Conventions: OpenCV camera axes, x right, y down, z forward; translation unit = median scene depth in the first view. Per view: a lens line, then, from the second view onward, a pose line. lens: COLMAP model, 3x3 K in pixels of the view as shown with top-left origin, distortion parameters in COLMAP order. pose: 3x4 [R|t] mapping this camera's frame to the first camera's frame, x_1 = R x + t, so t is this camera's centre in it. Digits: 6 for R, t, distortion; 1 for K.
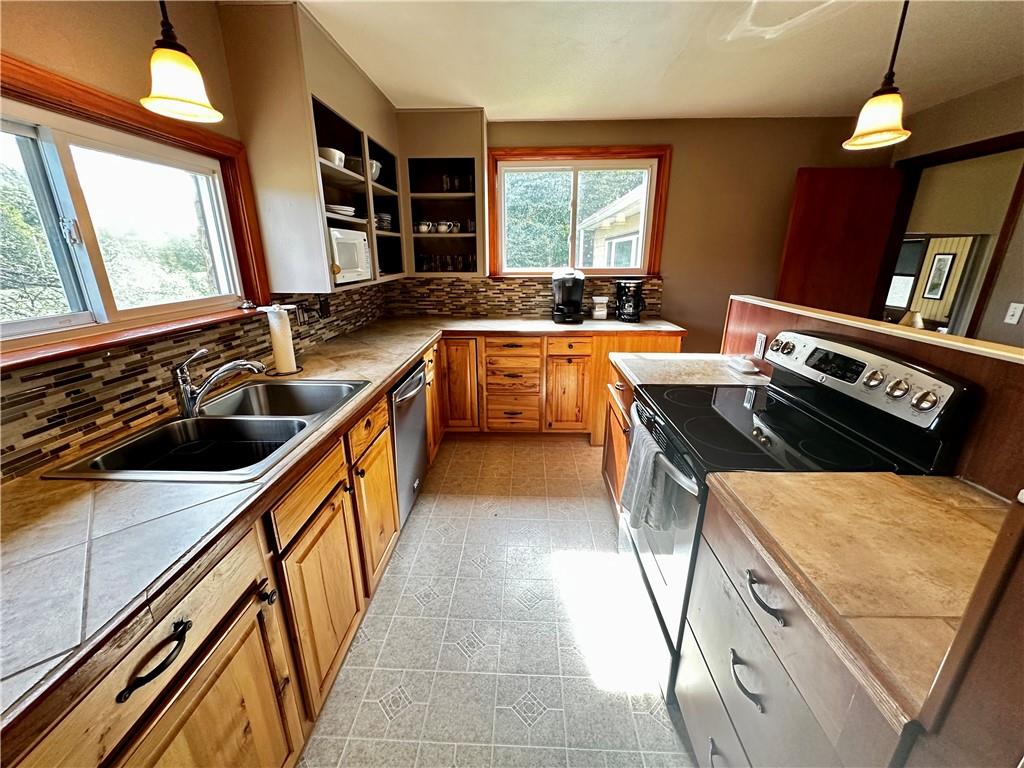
lens RADIAL K [[412.1, 0, 509.3], [0, 412.1, 385.5], [0, 0, 1]] dist [0.002014, 0.000243]
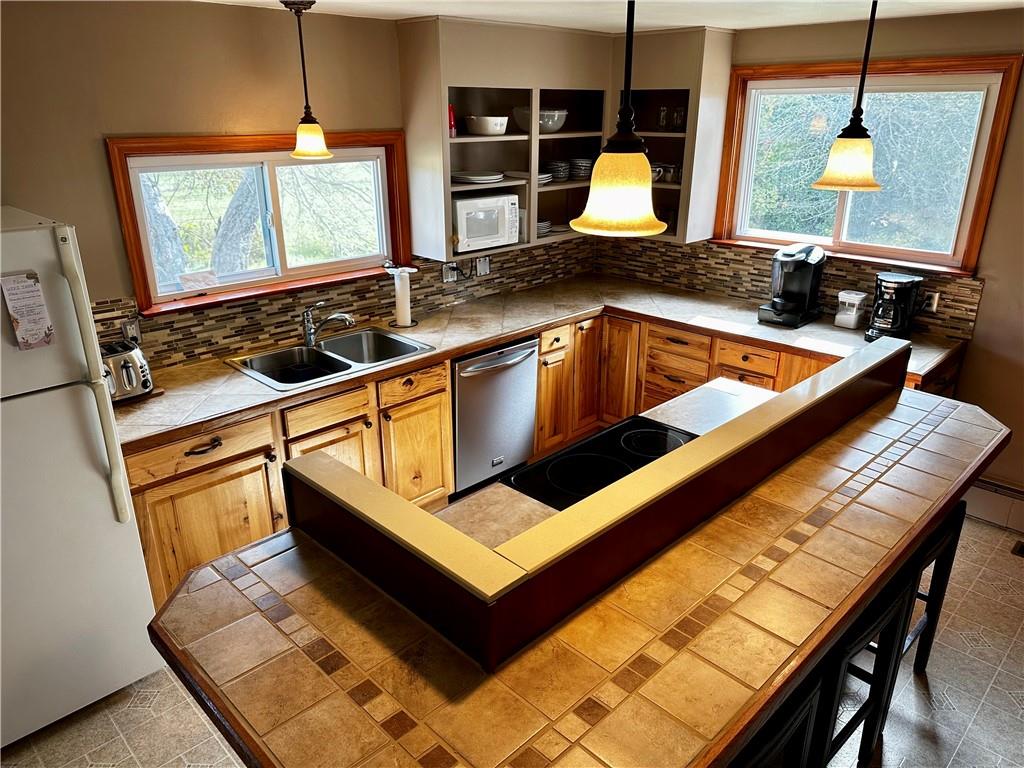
lens RADIAL K [[720.6, 0, 514.0], [0, 720.6, 385.8], [0, 0, 1]] dist [0.104742, -0.005417]
pose [[0.732782, 0.246827, -0.634119, 1.094077], [-0.210007, 0.968435, 0.134276, -0.218940], [0.647246, 0.034774, 0.761487, -0.371035]]
